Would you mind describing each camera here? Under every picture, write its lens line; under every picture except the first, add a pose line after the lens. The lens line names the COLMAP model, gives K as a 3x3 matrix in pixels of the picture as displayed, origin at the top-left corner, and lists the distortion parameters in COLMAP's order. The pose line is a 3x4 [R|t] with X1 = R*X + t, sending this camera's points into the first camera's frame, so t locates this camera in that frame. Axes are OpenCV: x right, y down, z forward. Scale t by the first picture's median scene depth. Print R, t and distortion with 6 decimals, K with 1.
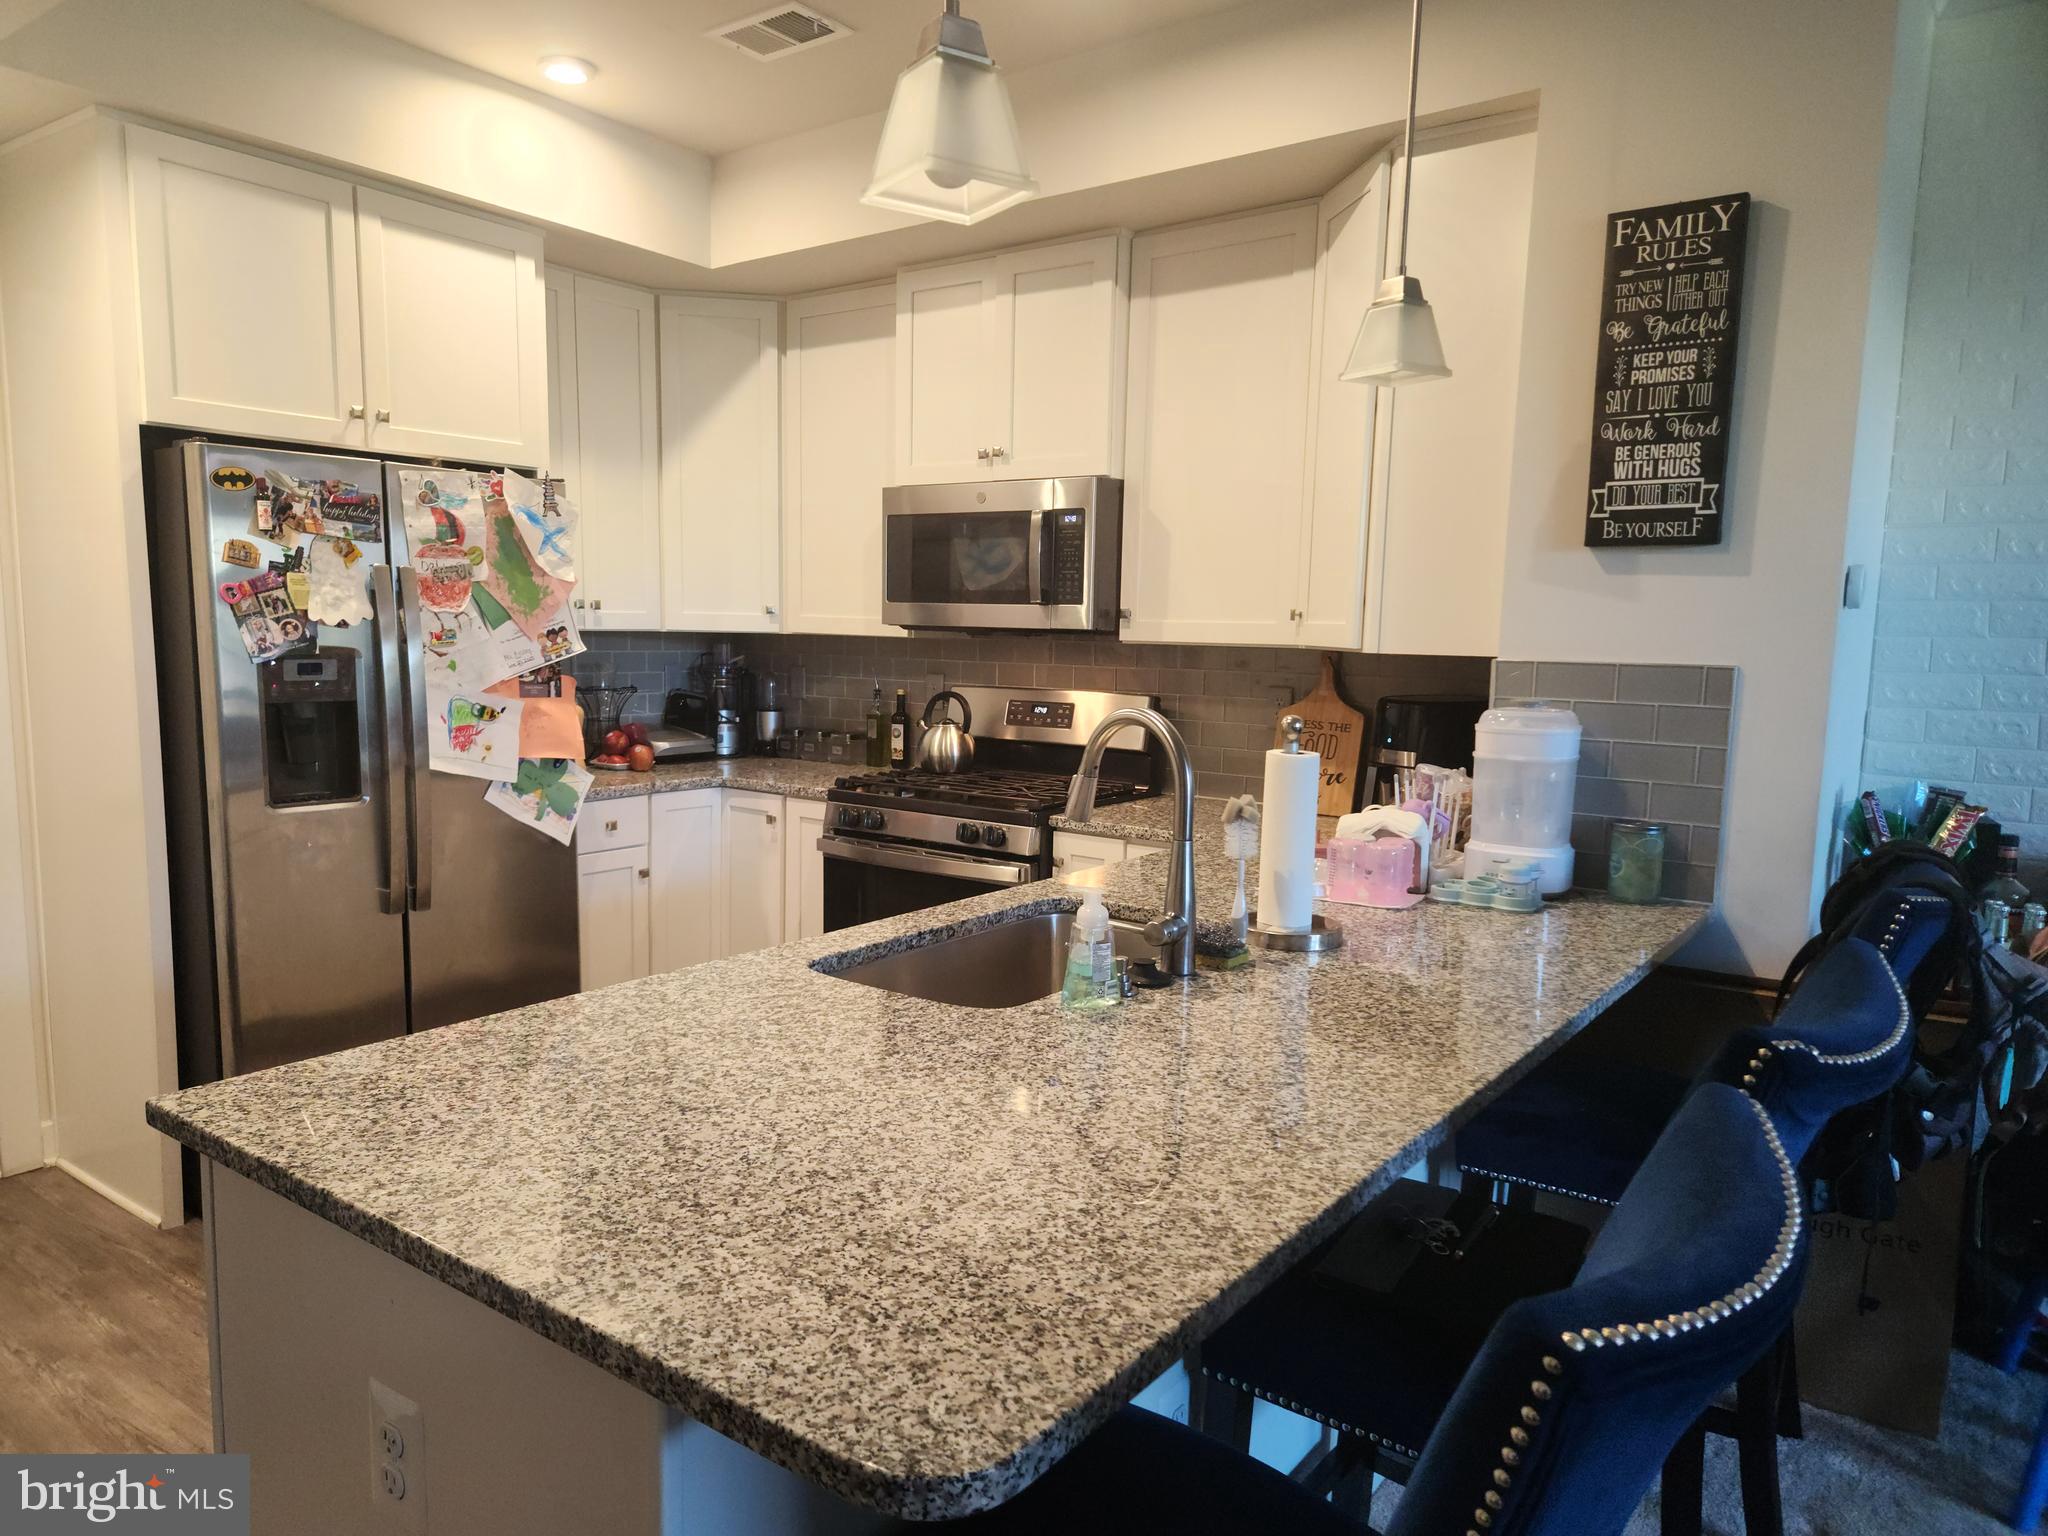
lens RADIAL K [[1364.0, 0, 1018.8], [0, 1364.0, 776.5], [0, 0, 1]] dist [0.034456, -0.009405]
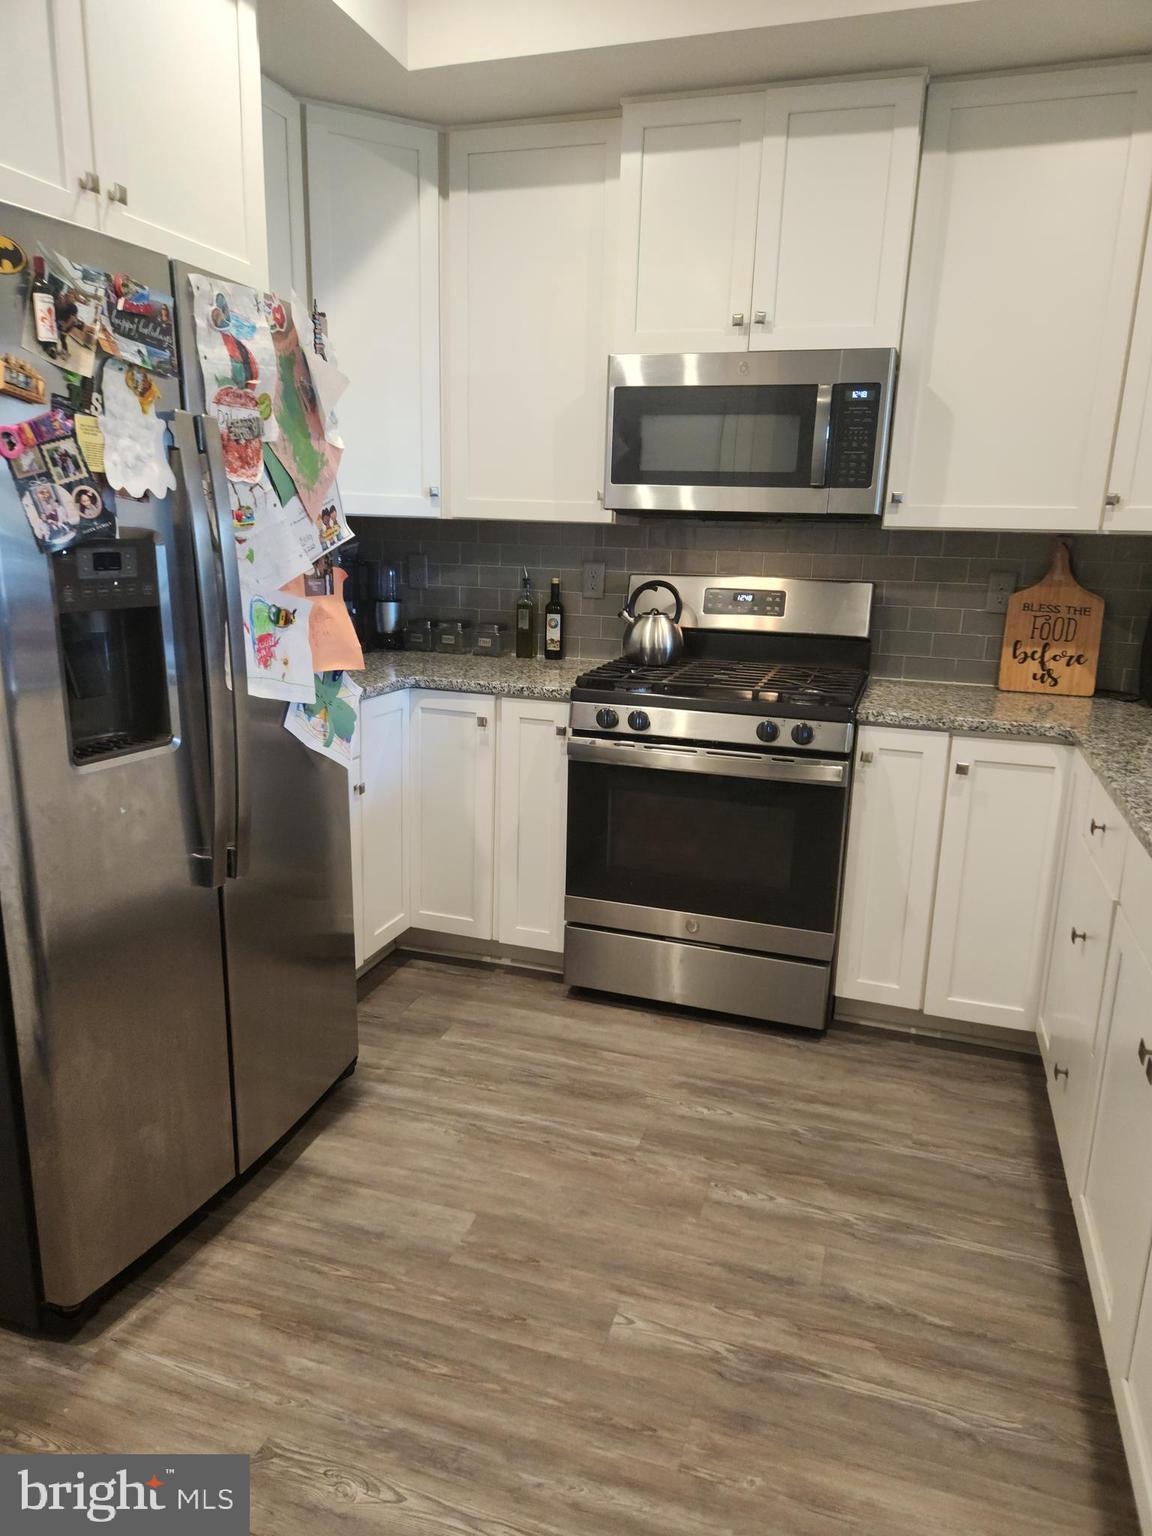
lens RADIAL K [[1023.0, 0, 580.0], [0, 1023.0, 764.7], [0, 0, 1]] dist [0.034456, -0.009405]
pose [[0.945167, -0.067995, 0.319431, -0.417231], [0.027933, 0.991333, 0.128368, -0.033107], [-0.325391, -0.112407, 0.938875, 0.382170]]
